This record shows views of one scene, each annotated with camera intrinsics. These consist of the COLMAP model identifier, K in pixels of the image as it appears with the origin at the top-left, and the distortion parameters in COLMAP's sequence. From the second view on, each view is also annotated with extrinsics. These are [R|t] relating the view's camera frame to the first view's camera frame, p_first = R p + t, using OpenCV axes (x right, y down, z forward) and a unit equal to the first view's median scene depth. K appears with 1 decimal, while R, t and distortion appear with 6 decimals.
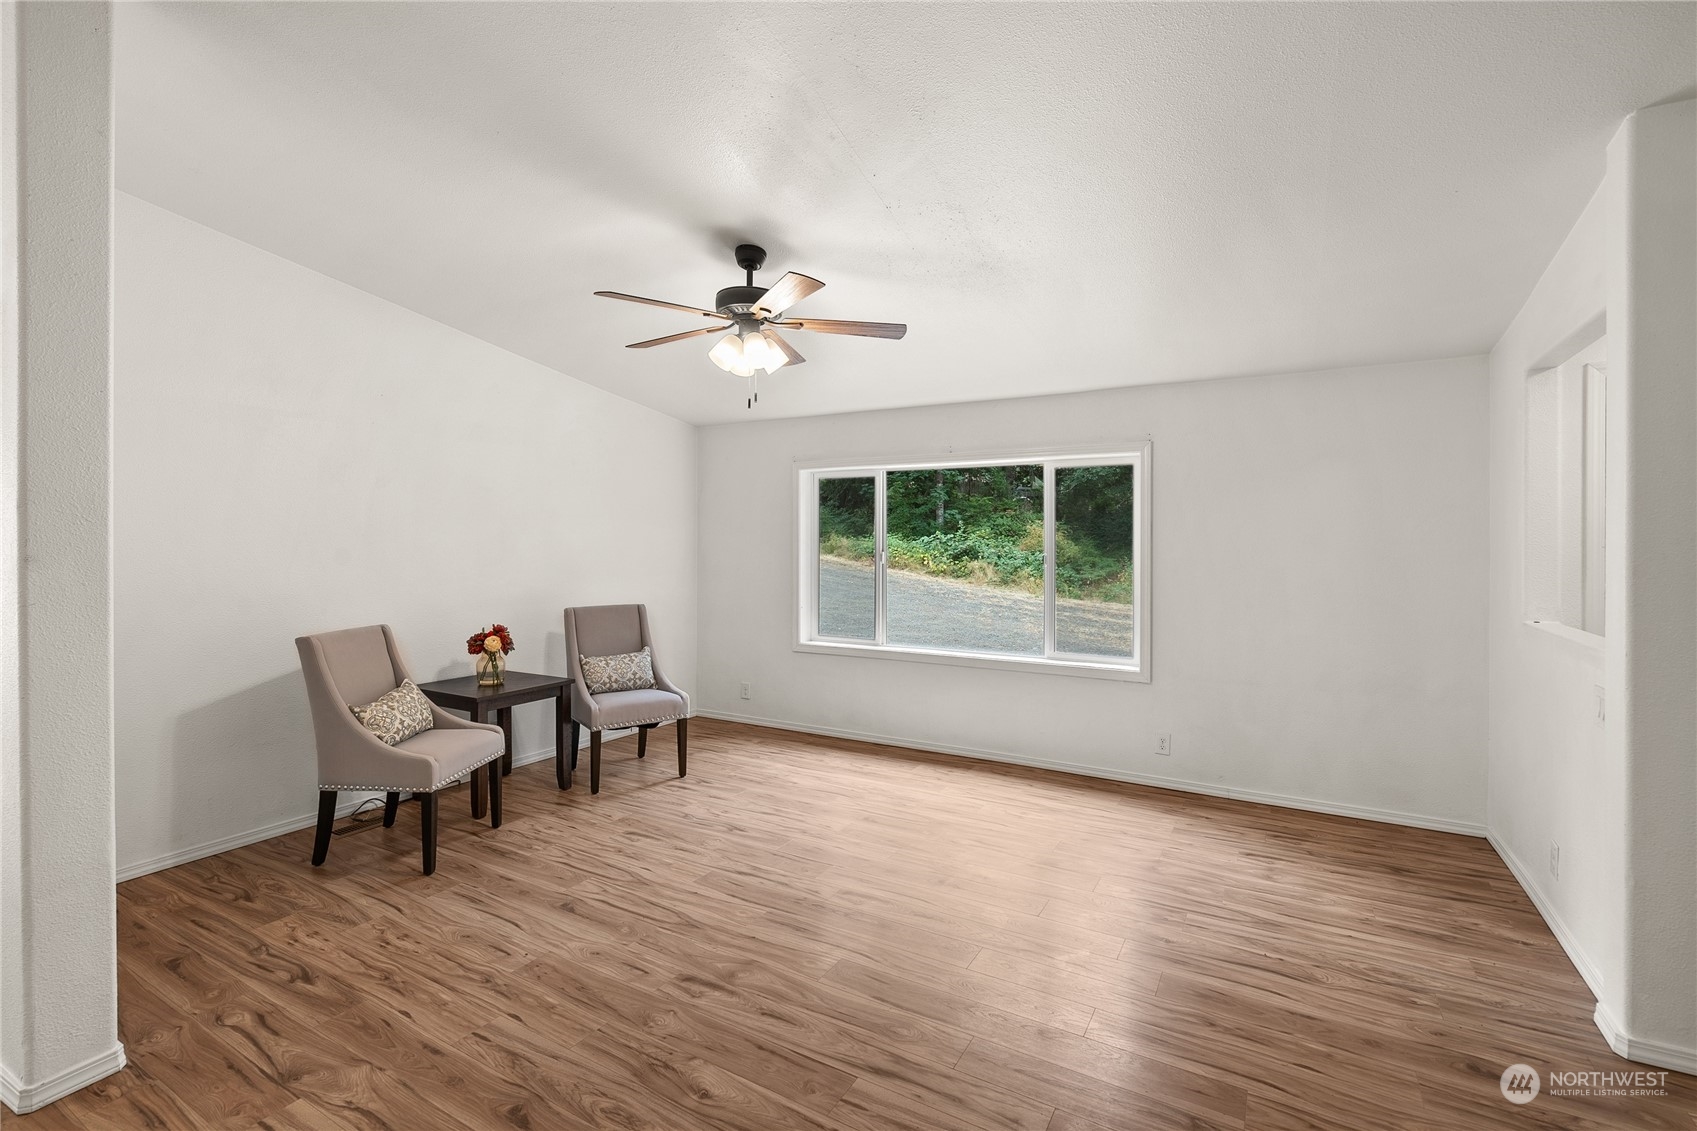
lens RADIAL K [[763.6, 0, 838.1], [0, 763.6, 557.6], [0, 0, 1]] dist [-0.002607, 0.001329]
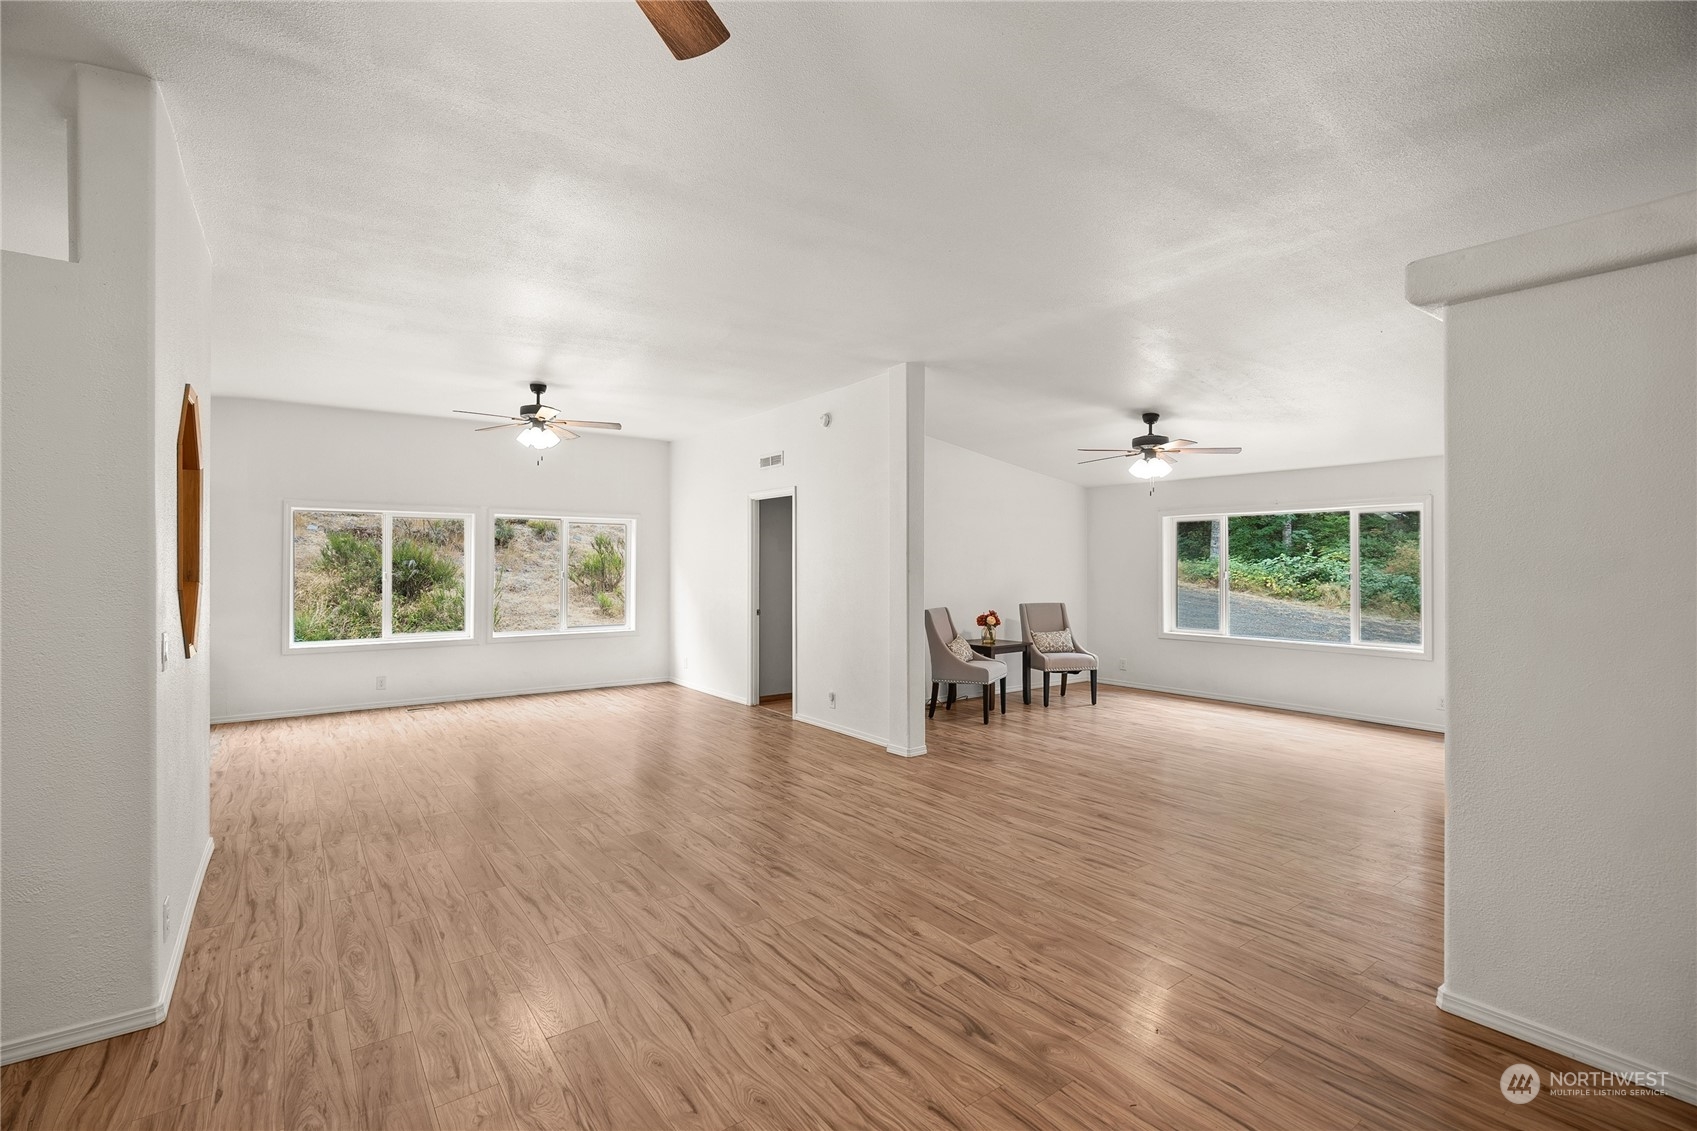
lens RADIAL K [[763.6, 0, 838.1], [0, 763.6, 557.6], [0, 0, 1]] dist [-0.002607, 0.001329]
pose [[0.919557, -0.006231, -0.392908, -0.043681], [-0.005632, 0.999563, -0.029033, 0.011048], [0.392917, 0.028910, 0.919119, -0.560334]]
